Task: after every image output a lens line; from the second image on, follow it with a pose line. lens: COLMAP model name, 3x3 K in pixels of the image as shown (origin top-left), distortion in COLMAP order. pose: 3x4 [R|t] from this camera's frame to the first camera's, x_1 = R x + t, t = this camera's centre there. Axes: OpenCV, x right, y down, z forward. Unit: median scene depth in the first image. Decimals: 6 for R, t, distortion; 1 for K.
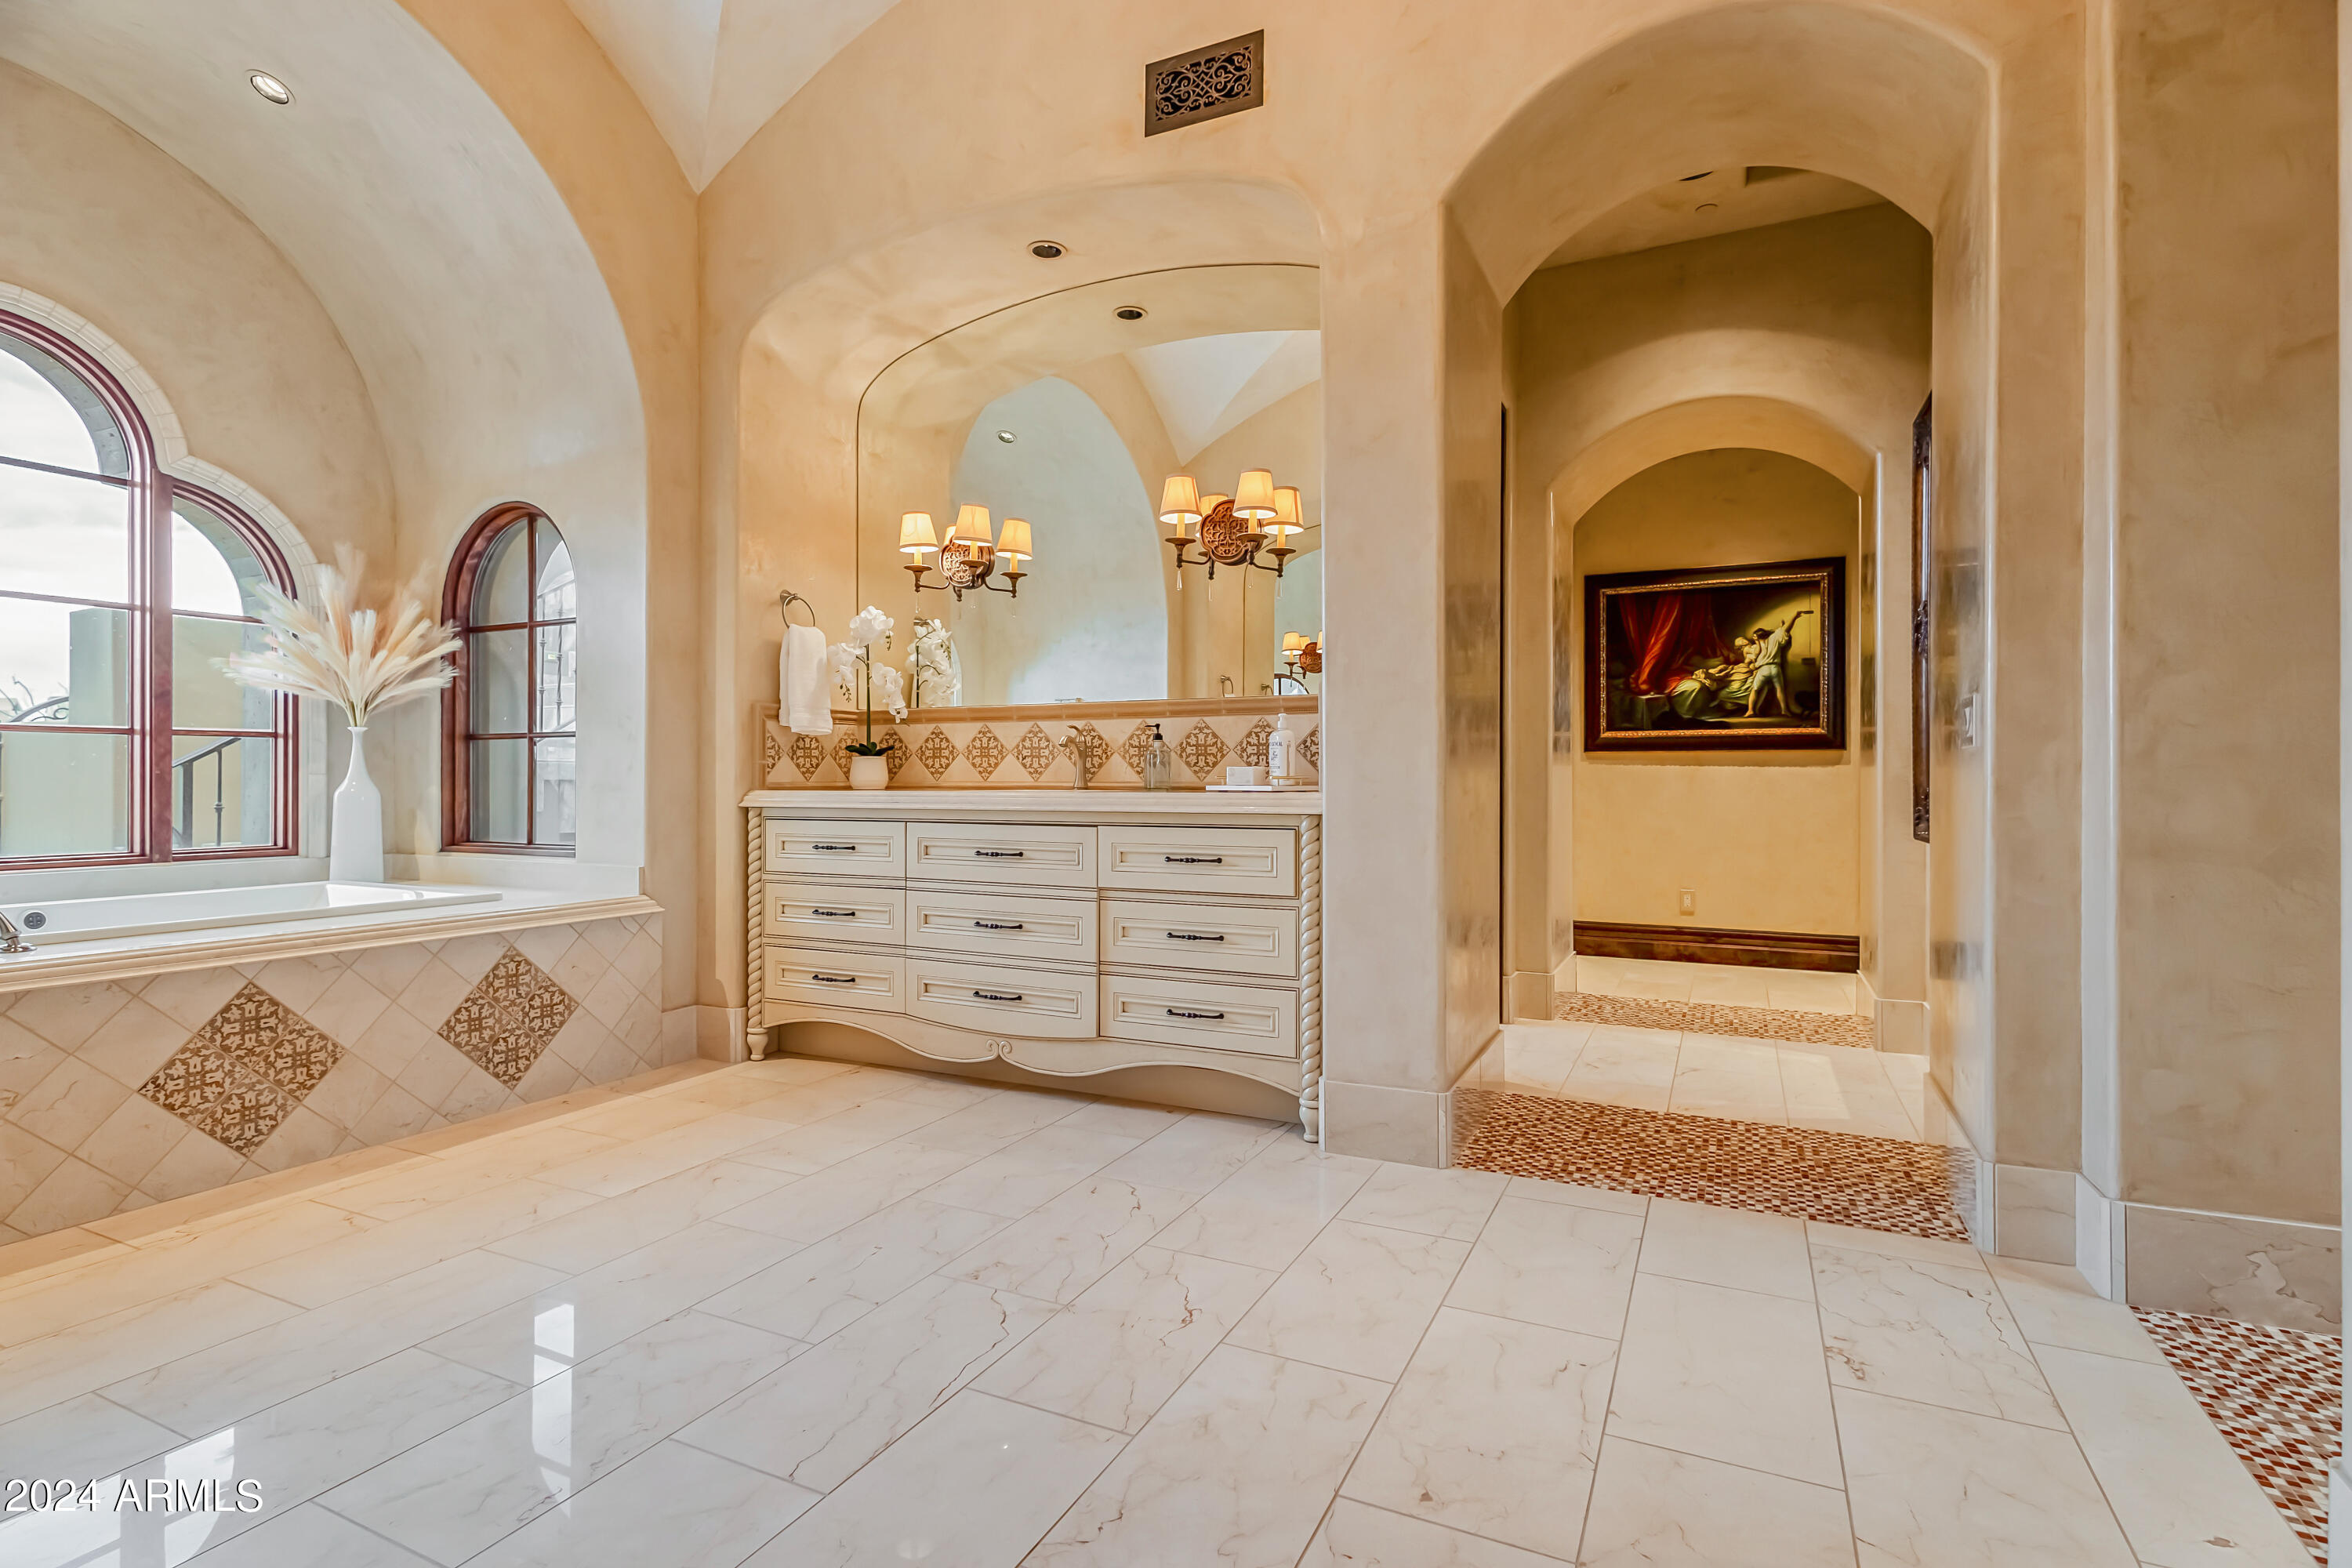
lens RADIAL K [[1115.0, 0, 1177.5], [0, 1115.0, 777.4], [0, 0, 1]] dist [0.001026, -0.000383]
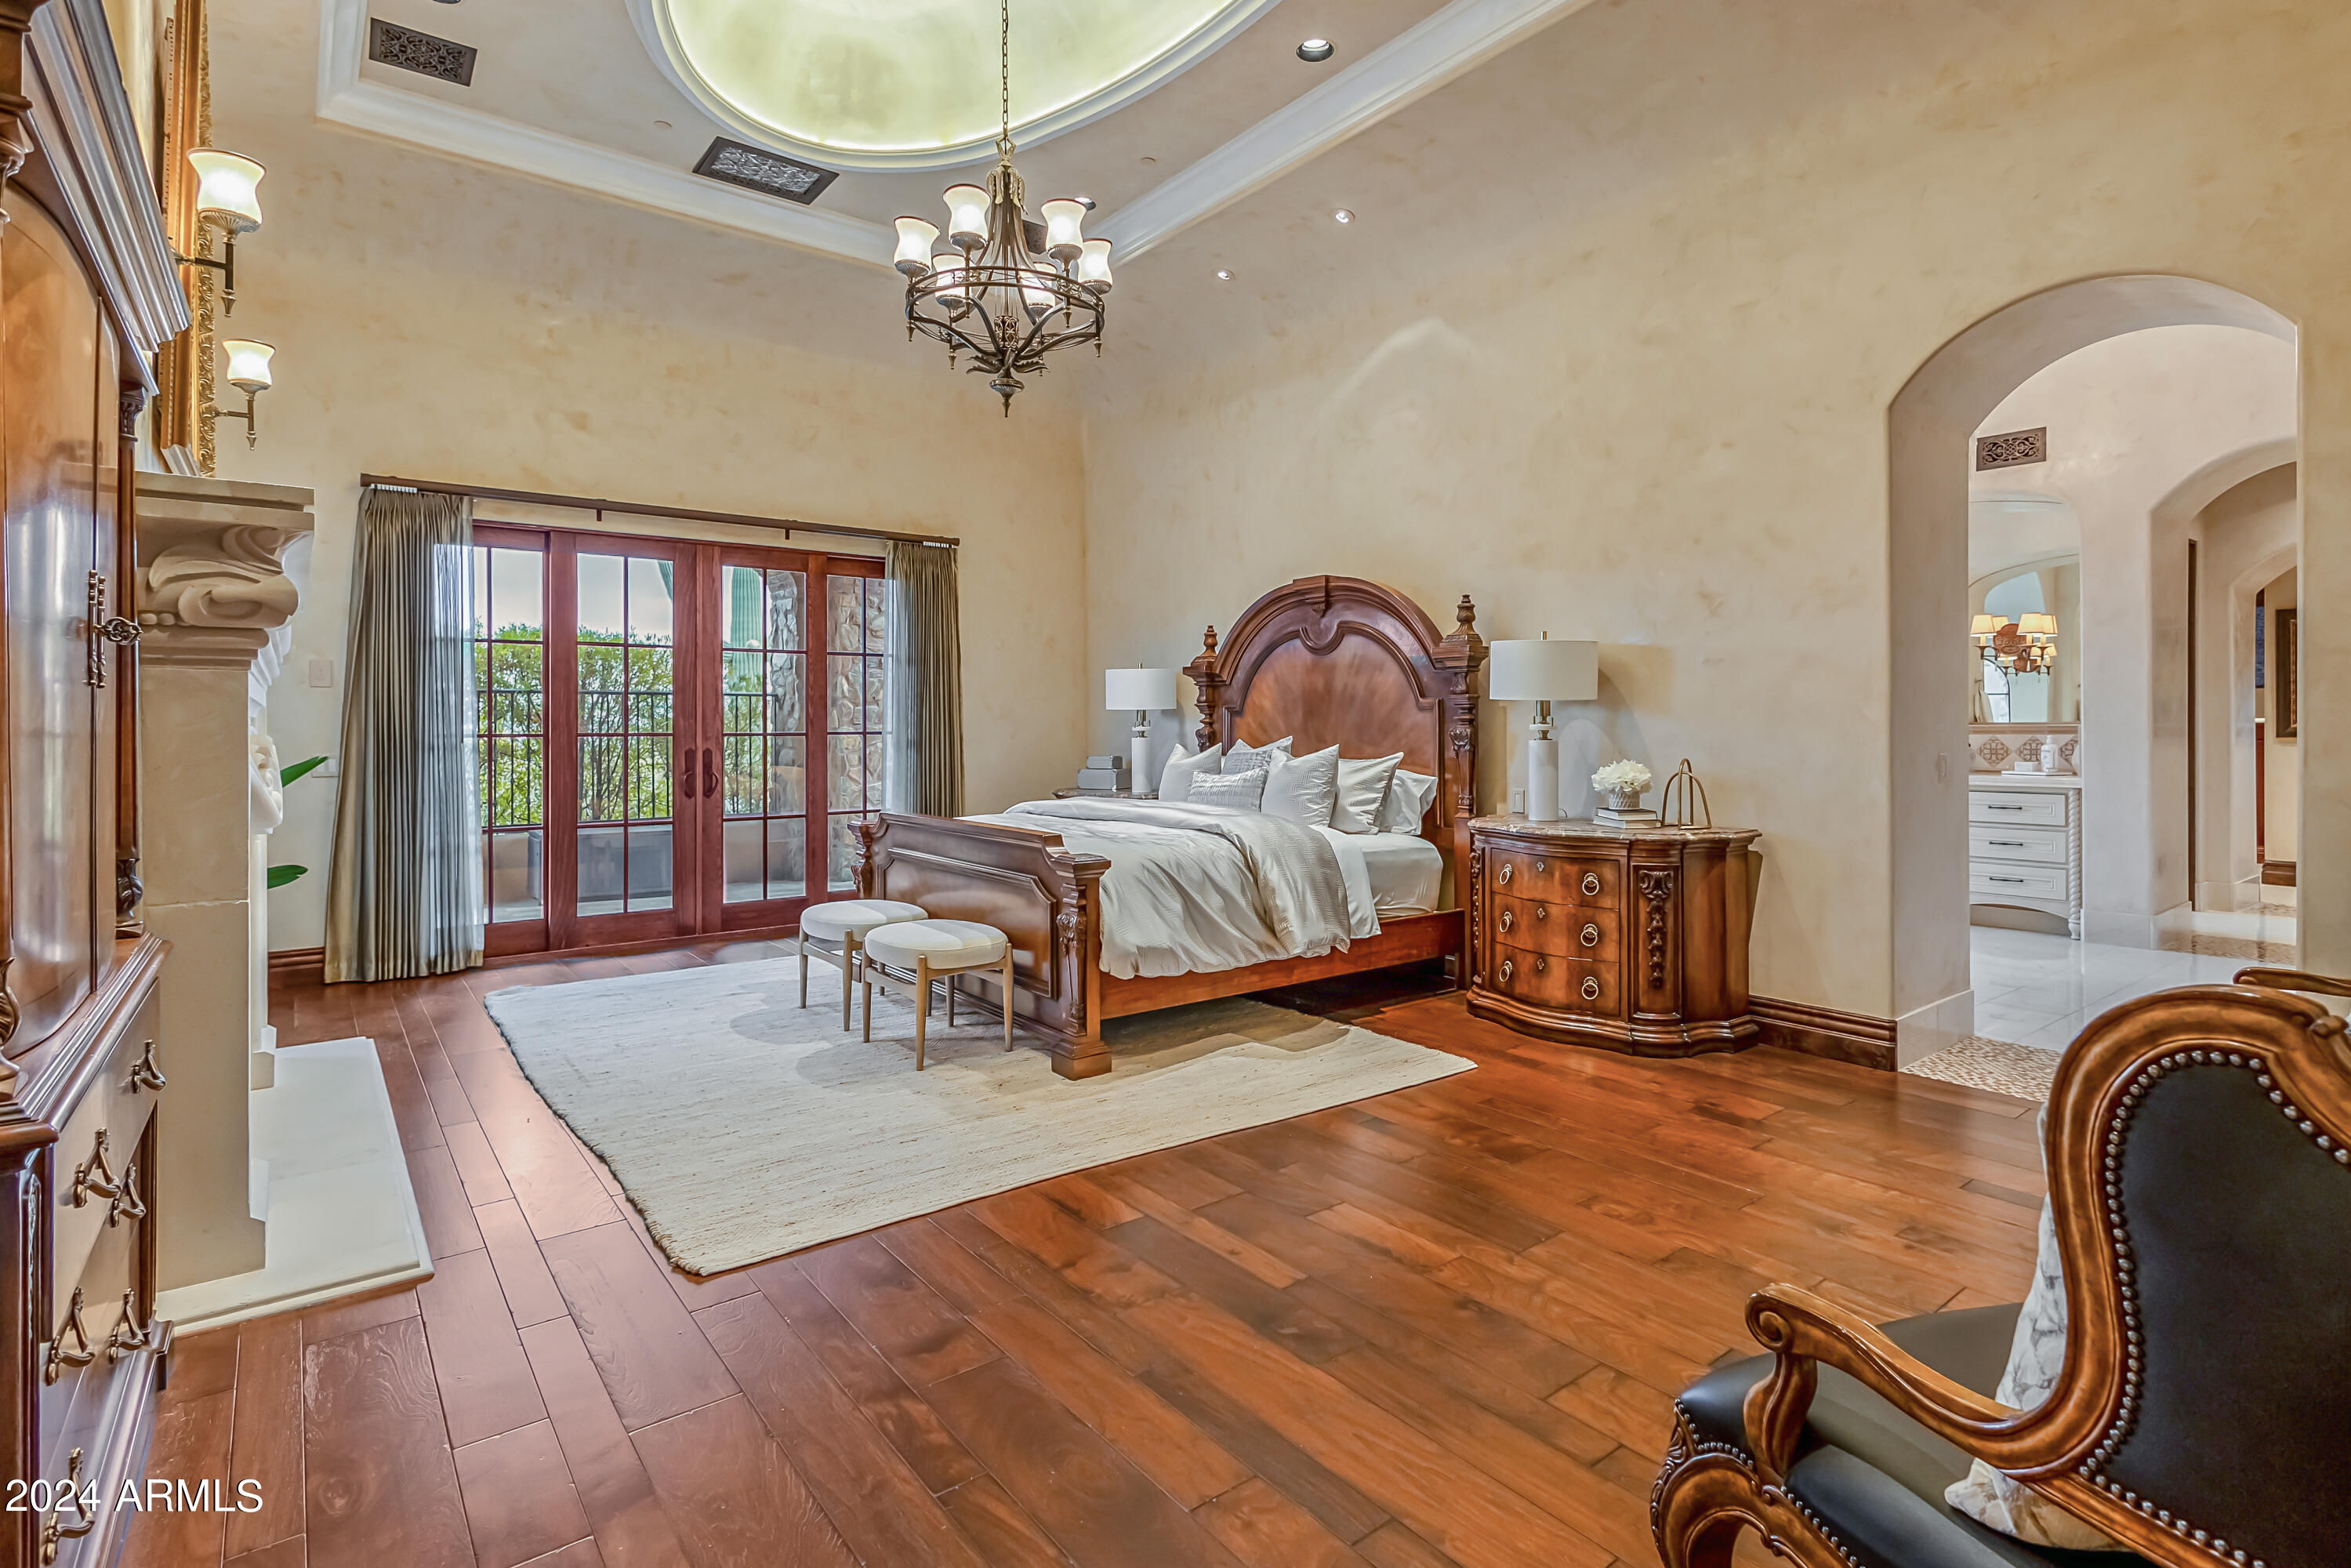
lens RADIAL K [[1136.1, 0, 1181.1], [0, 1136.1, 723.5], [0, 0, 1]] dist [-0.000208, -0.000100]
pose [[0.899719, -0.004636, -0.436444, -0.438941], [0.004159, 0.999989, -0.002048, -0.084912], [0.436449, 0.000028, 0.899729, -1.589028]]
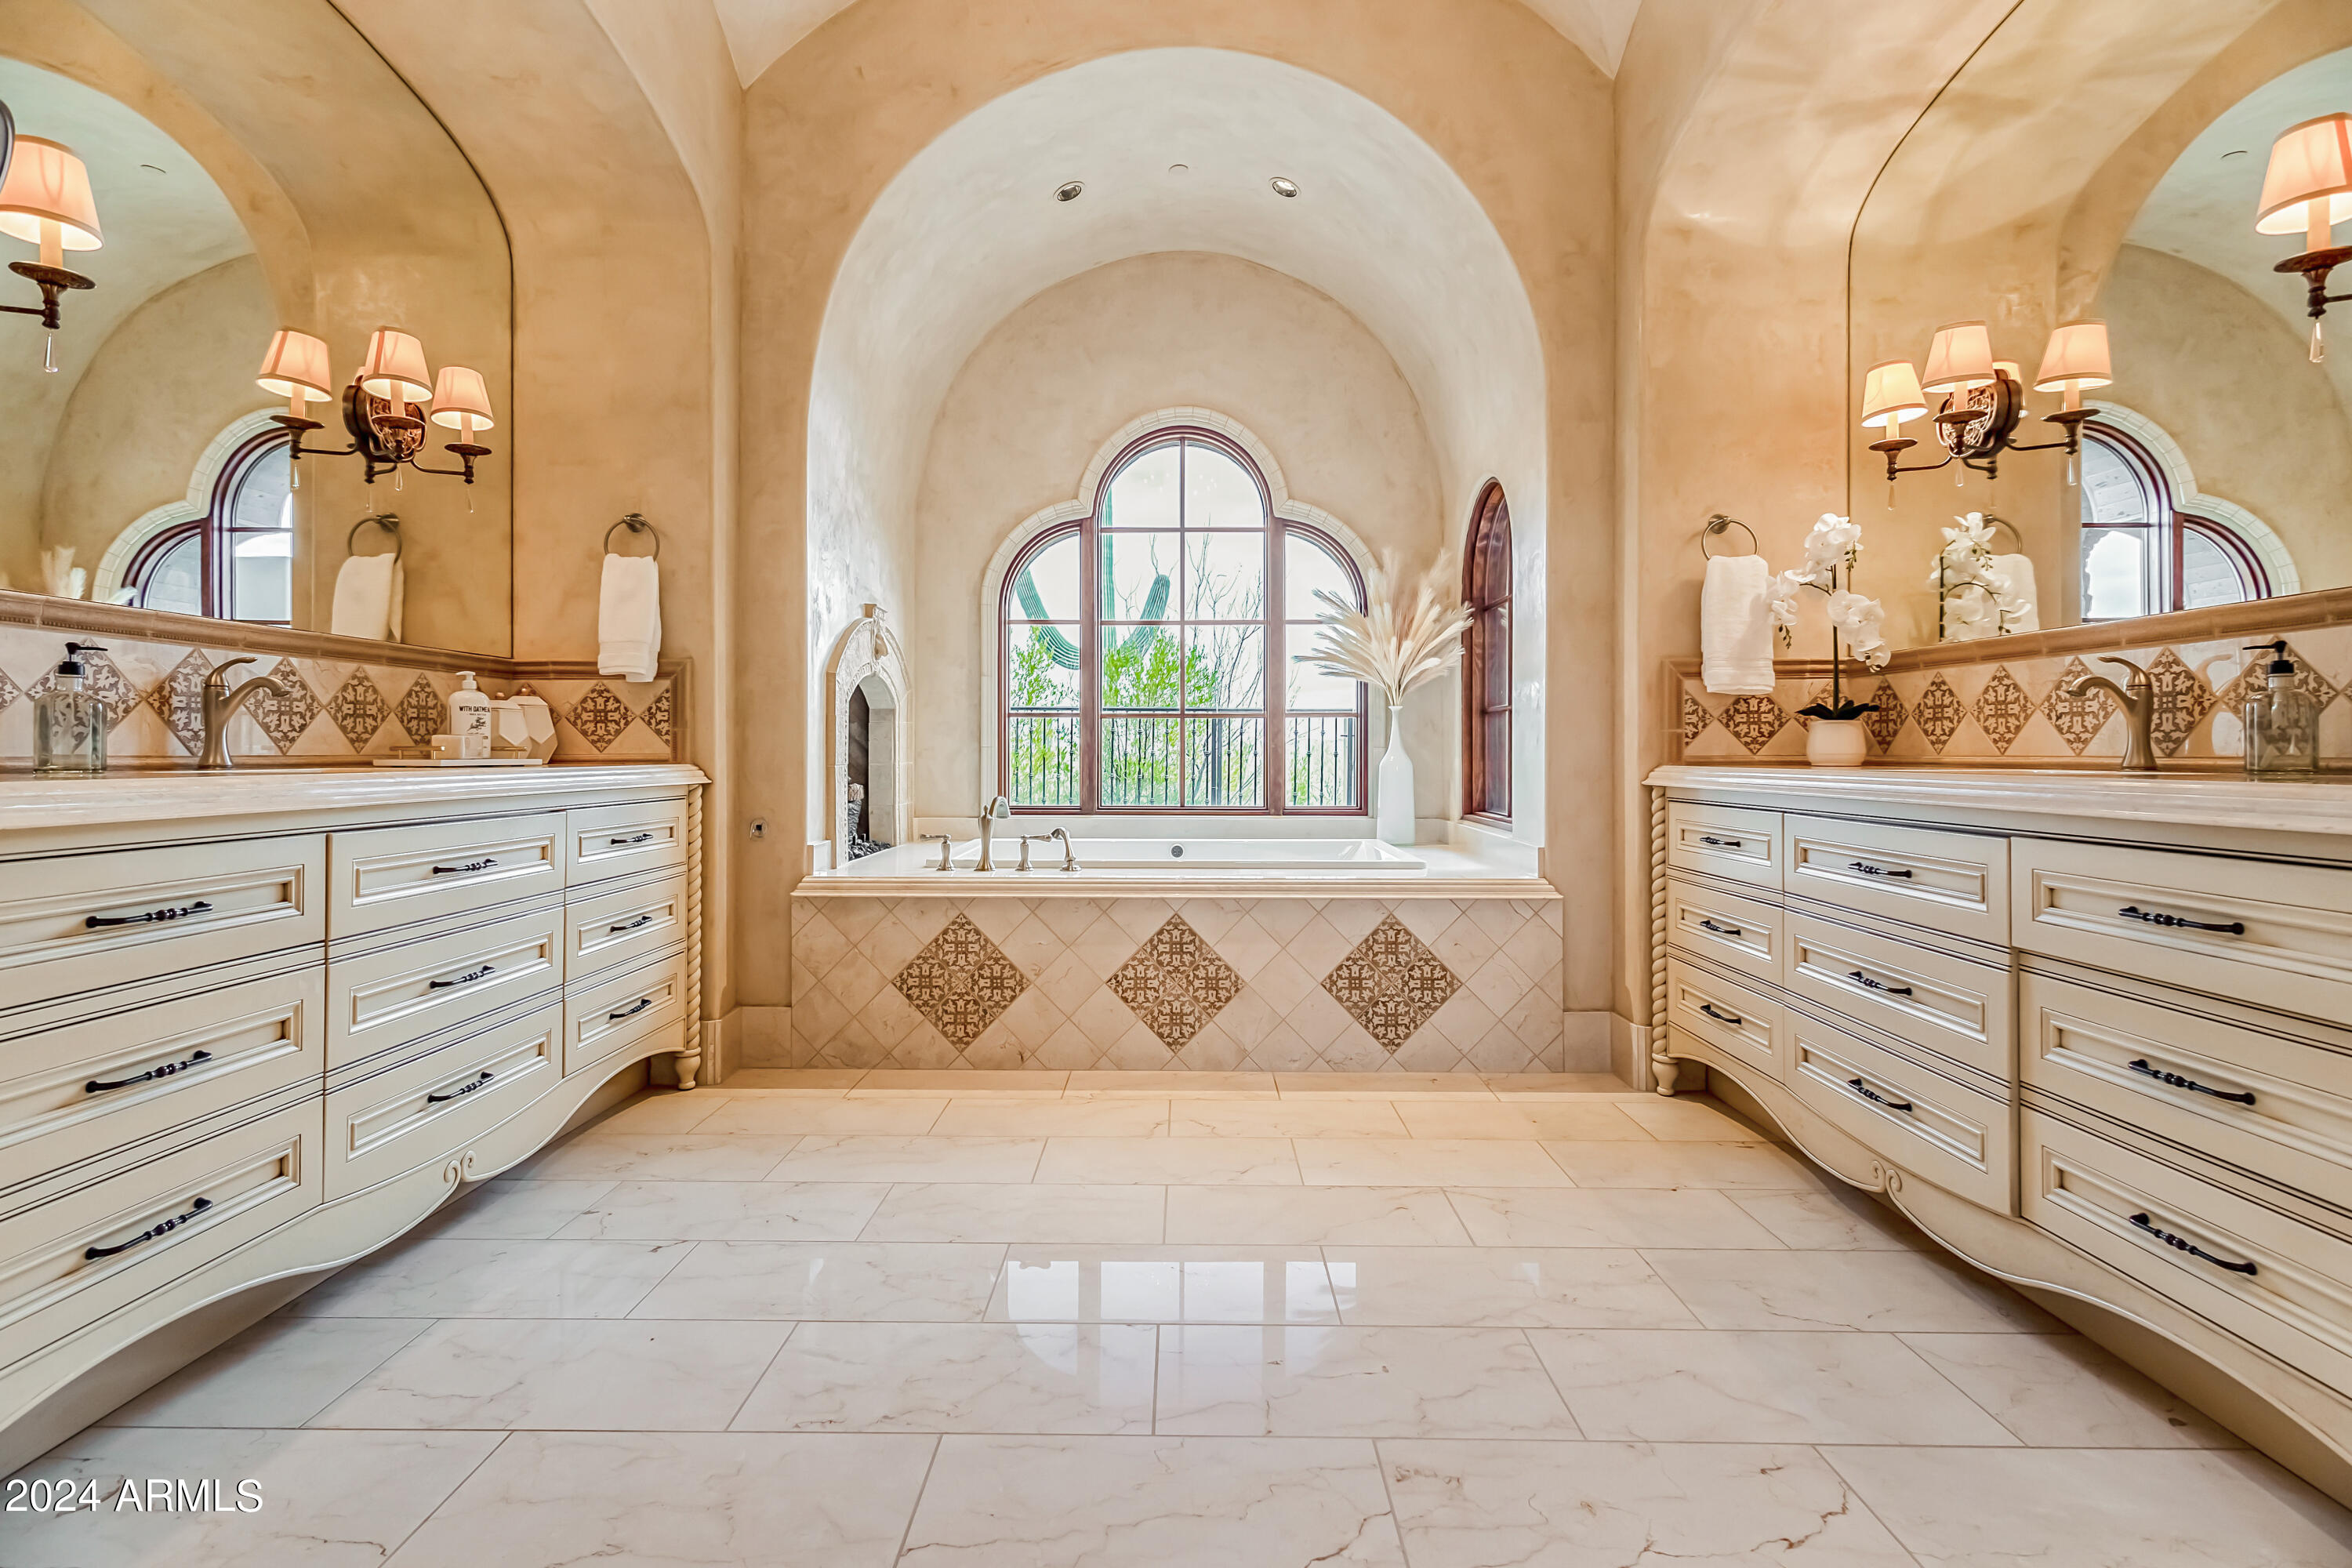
lens RADIAL K [[1116.8, 0, 1171.6], [0, 1116.8, 747.1], [0, 0, 1]] dist [0.001562, -0.000140]
pose [[0.428928, -0.003807, -0.903331, 0.217905], [0.000897, 0.999992, -0.003788, 0.000967], [0.903338, 0.000815, 0.428928, 0.331674]]
